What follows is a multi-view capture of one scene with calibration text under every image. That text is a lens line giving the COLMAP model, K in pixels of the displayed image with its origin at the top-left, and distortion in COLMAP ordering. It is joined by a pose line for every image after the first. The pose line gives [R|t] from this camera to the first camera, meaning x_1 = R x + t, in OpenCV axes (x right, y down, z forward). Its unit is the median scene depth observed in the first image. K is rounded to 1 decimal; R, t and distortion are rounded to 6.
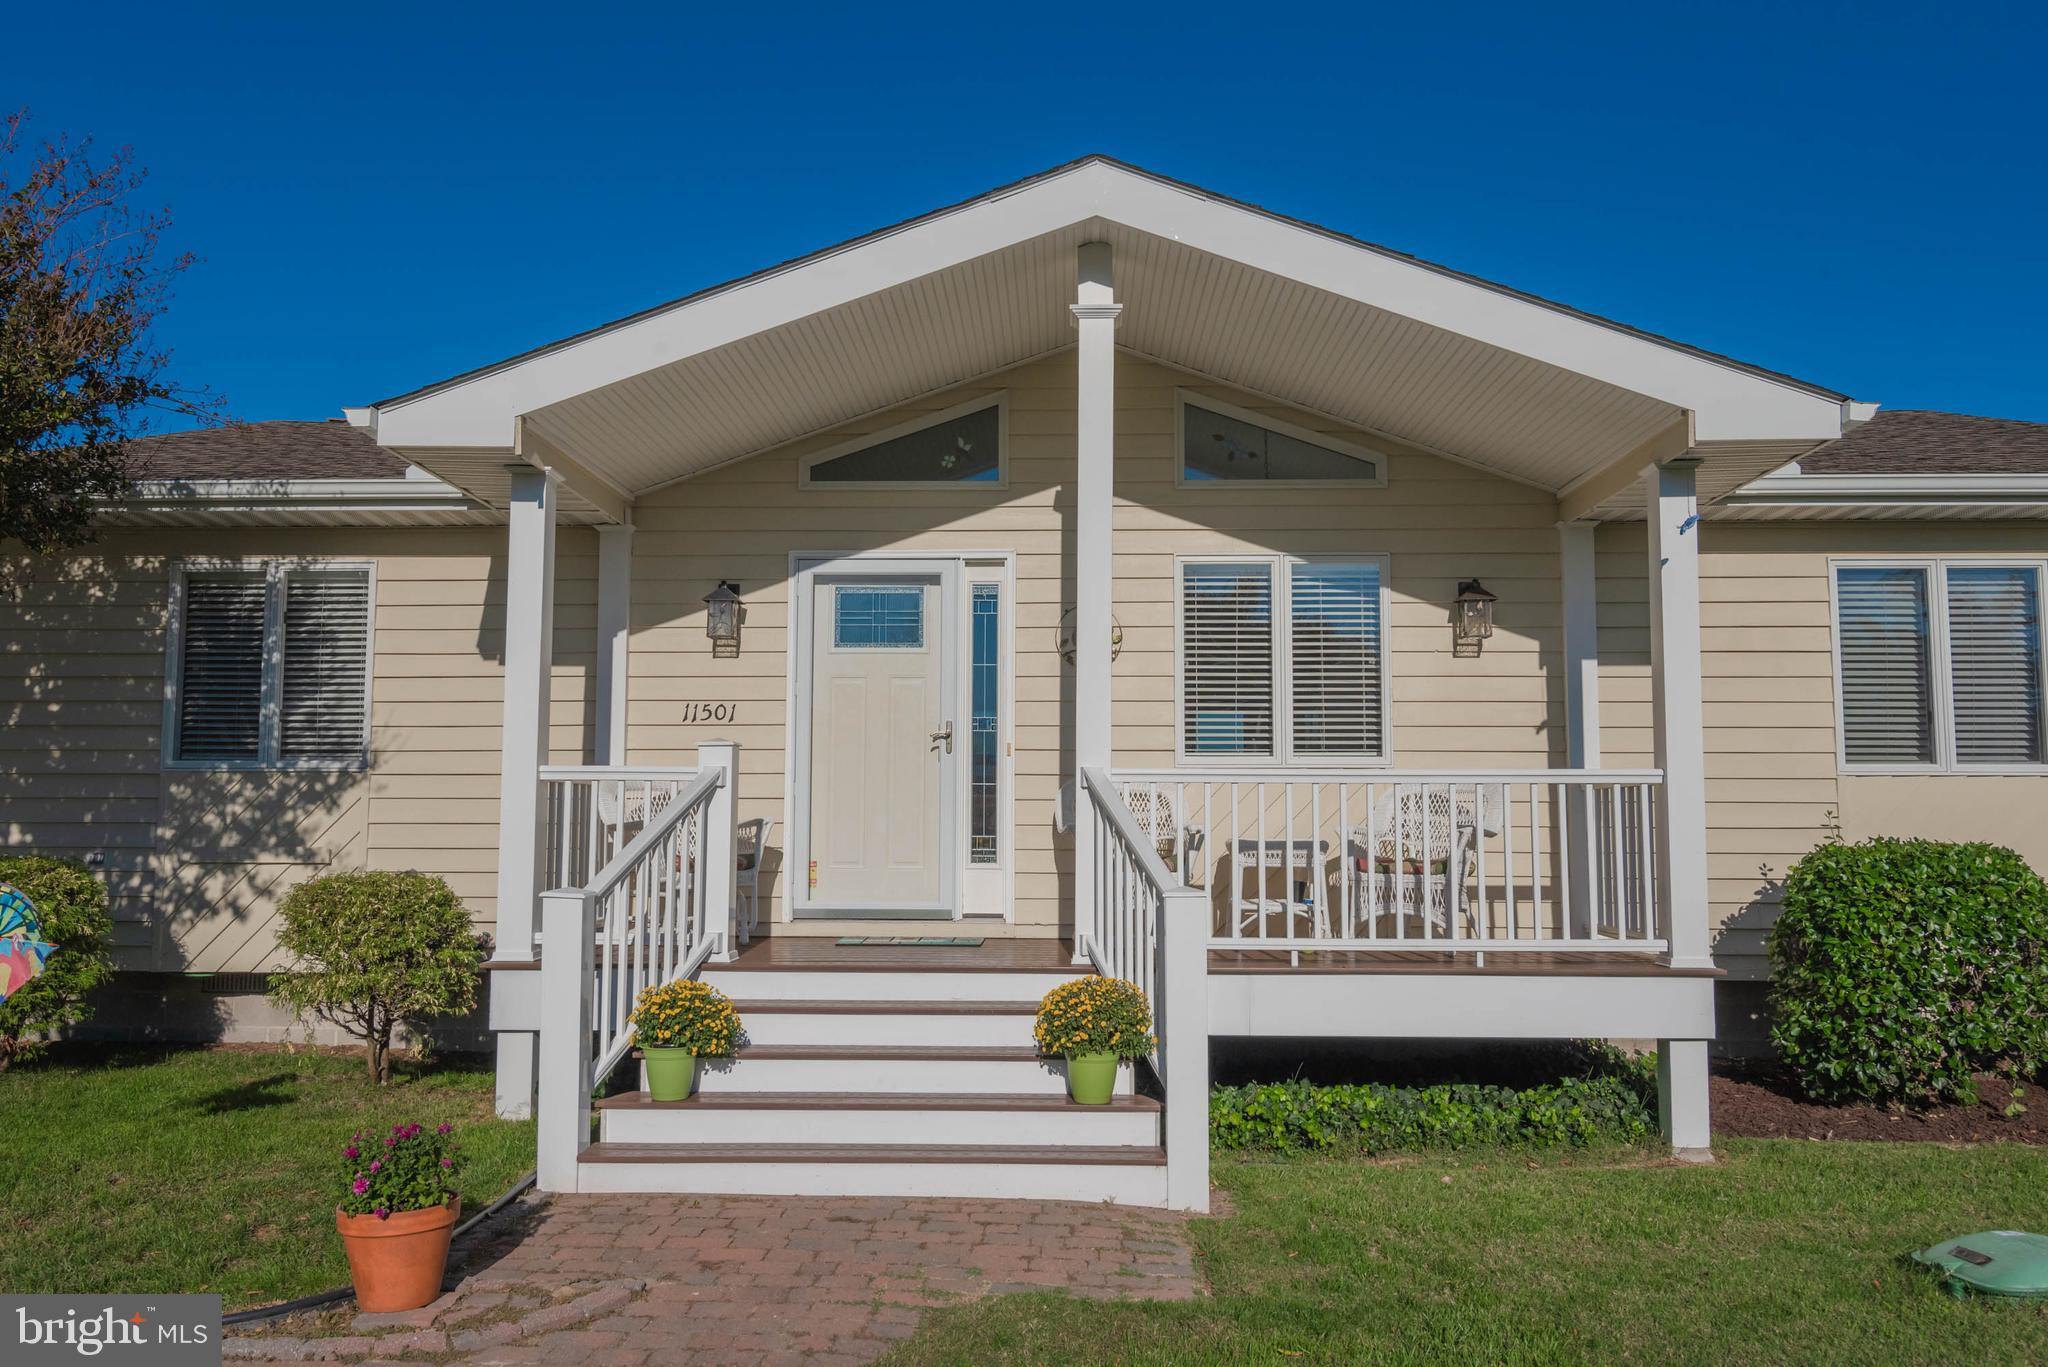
lens RADIAL K [[1572.5, 0, 1014.9], [0, 1572.5, 678.7], [0, 0, 1]] dist [0.002076, 0.001093]
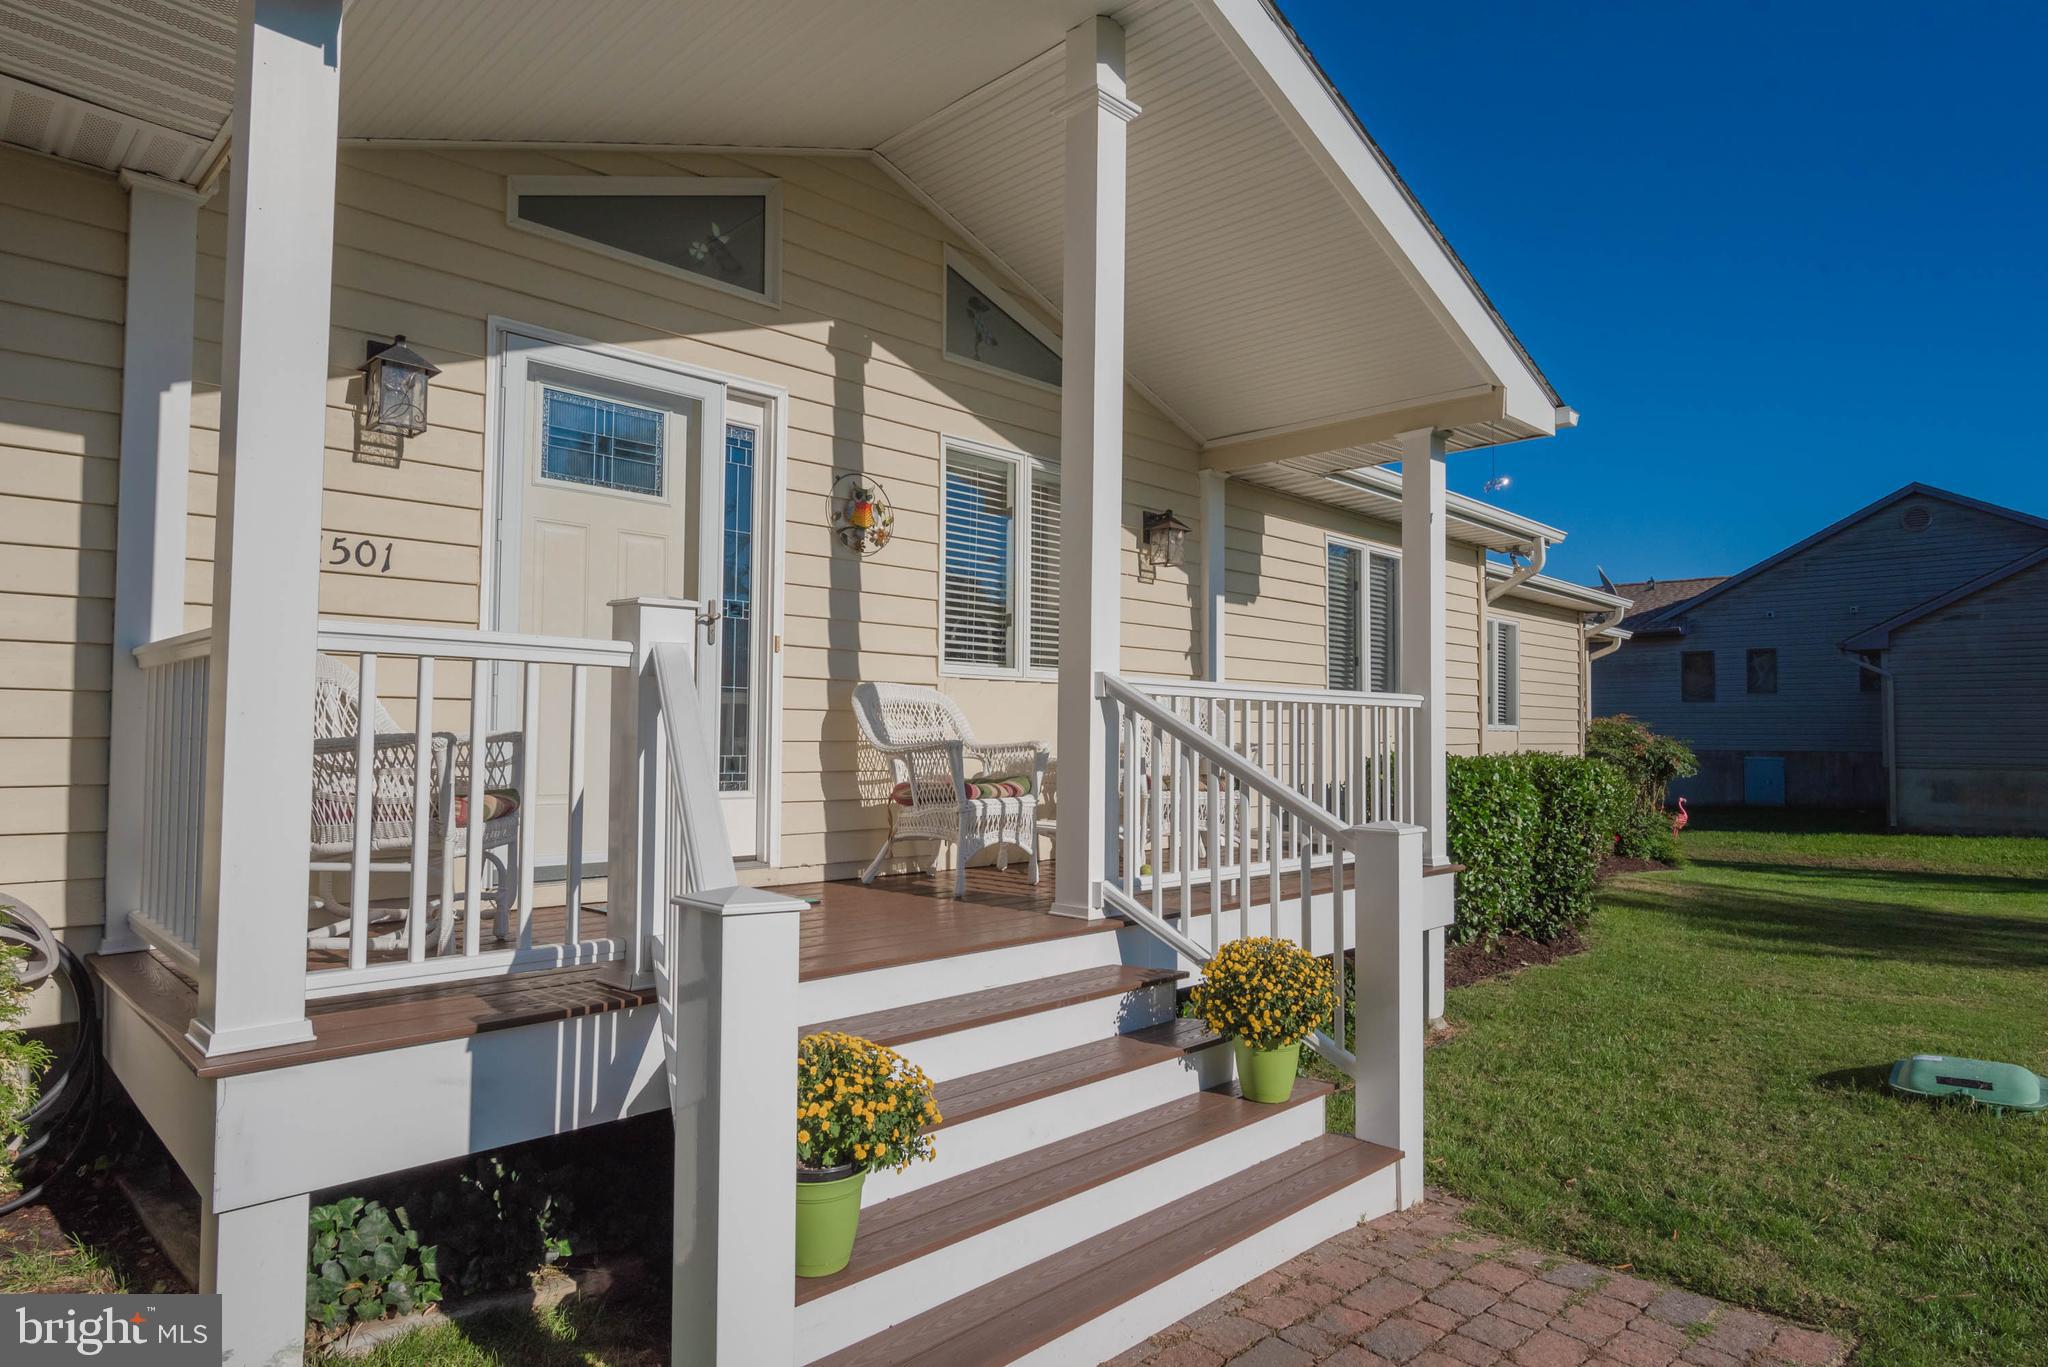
lens RADIAL K [[1179.0, 0, 1018.5], [0, 1179.0, 691.4], [0, 0, 1]] dist [-0.032472, -0.003201]
pose [[0.681740, 0.031570, 0.730913, -0.346550], [-0.073441, 0.996975, 0.025438, 0.044655], [-0.727899, -0.071021, 0.681996, 0.518644]]
